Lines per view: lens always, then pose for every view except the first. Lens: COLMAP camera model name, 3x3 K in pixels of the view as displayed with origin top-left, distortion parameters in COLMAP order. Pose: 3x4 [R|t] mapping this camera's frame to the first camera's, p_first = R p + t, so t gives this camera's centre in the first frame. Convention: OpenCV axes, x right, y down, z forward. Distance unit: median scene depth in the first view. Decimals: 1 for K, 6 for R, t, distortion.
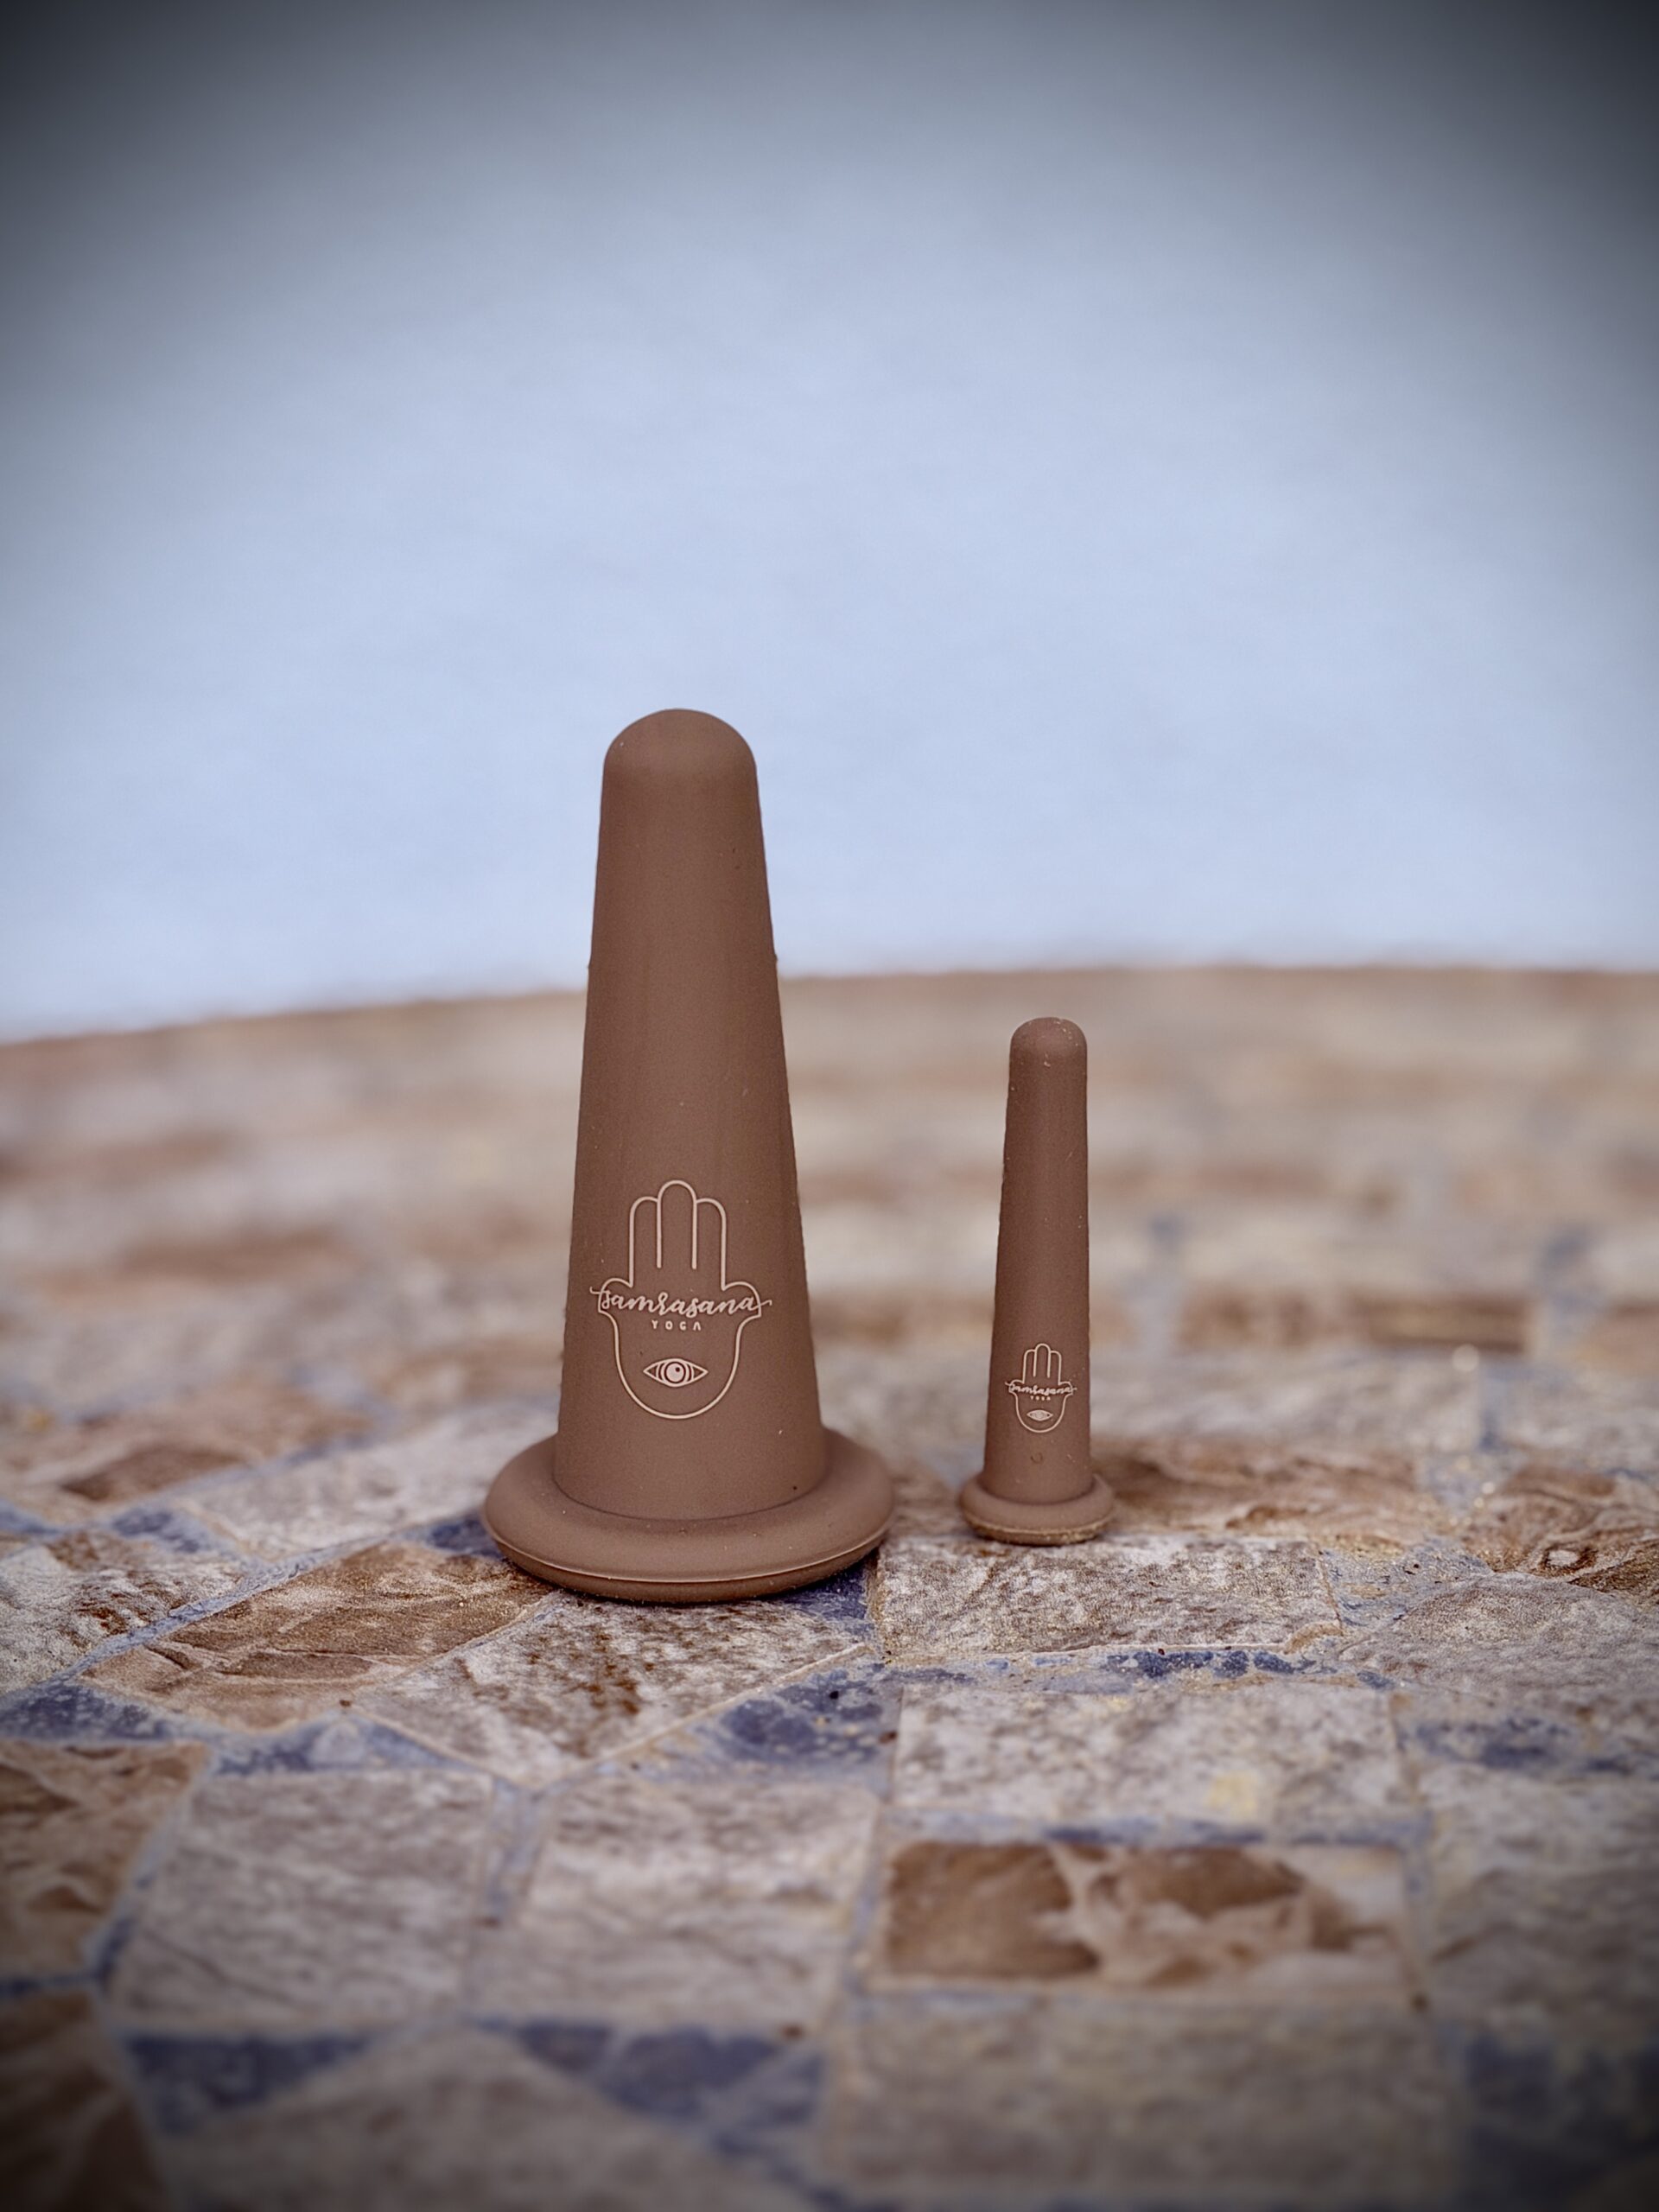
lens RADIAL K [[4052.2, 0, 840.4], [0, 4052.2, 1102.9], [0, 0, 1]] dist [0.160212, 0.000000]
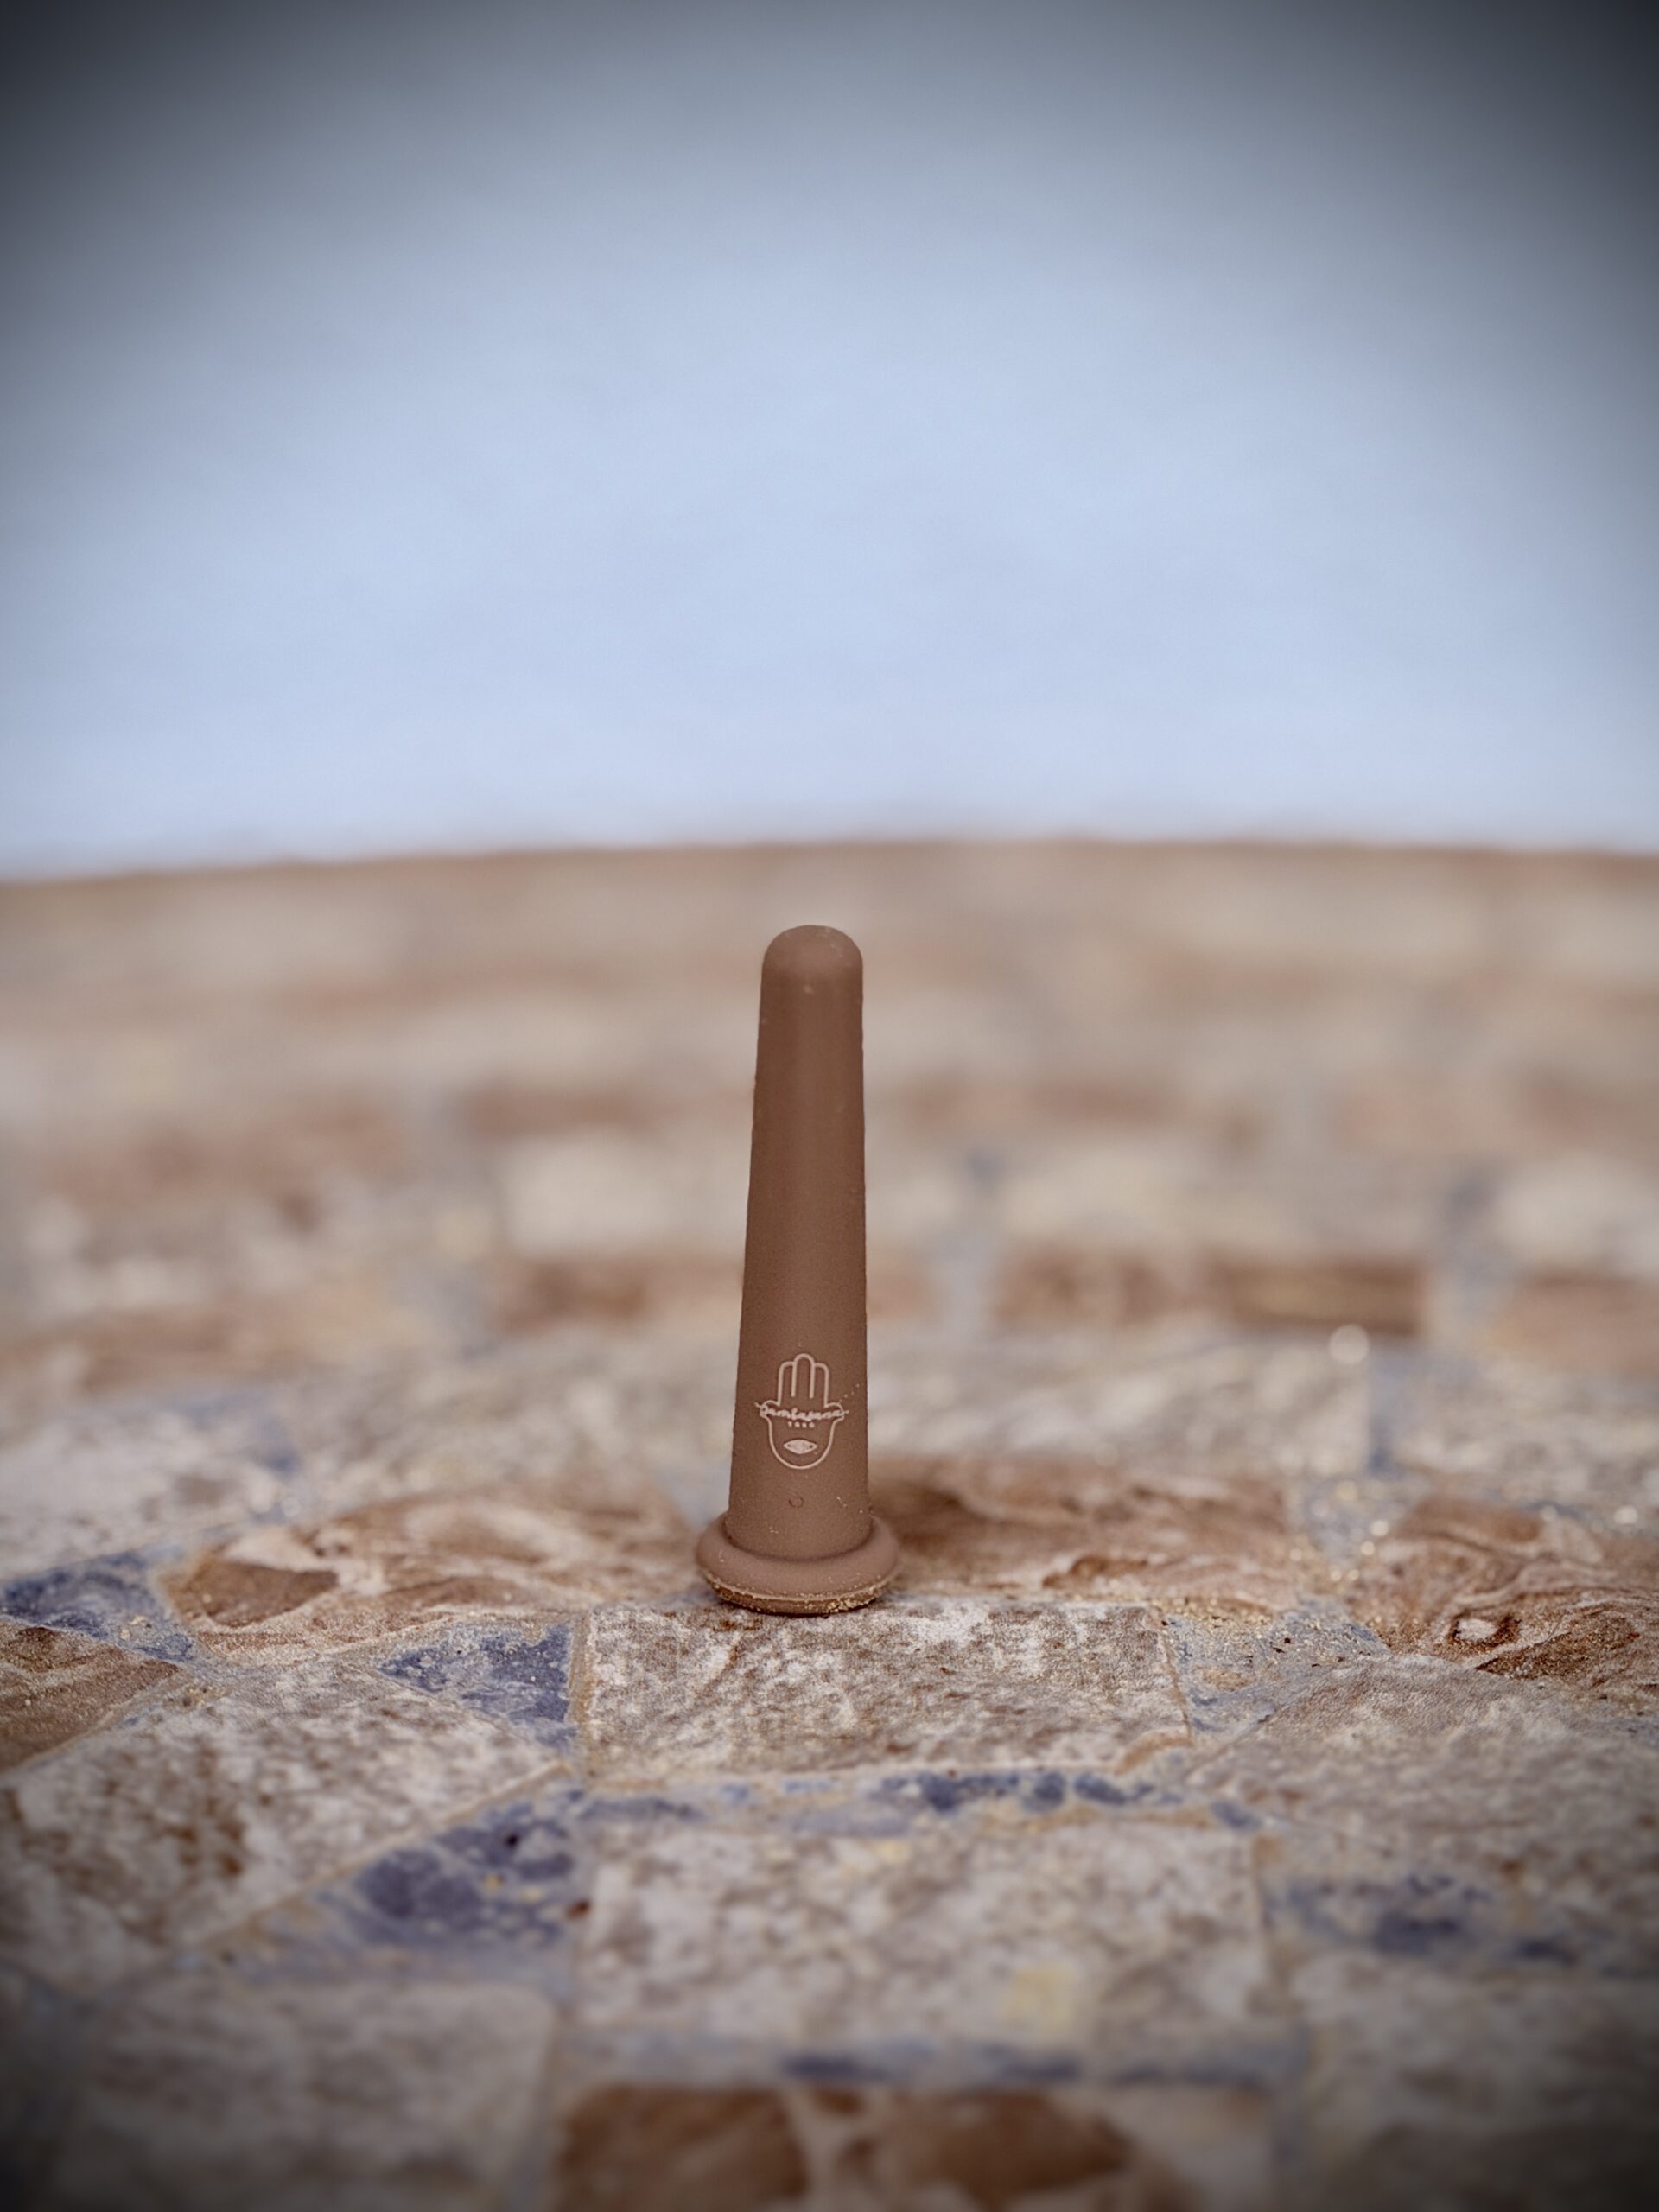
lens RADIAL K [[4052.2, 0, 839.1], [0, 4052.2, 1116.9], [0, 0, 1]] dist [0.160212, 0.000000]
pose [[0.999410, 0.003730, 0.034149, 0.031526], [-0.005242, 0.999004, 0.044309, -0.019843], [-0.033950, -0.044462, 0.998434, 0.251031]]
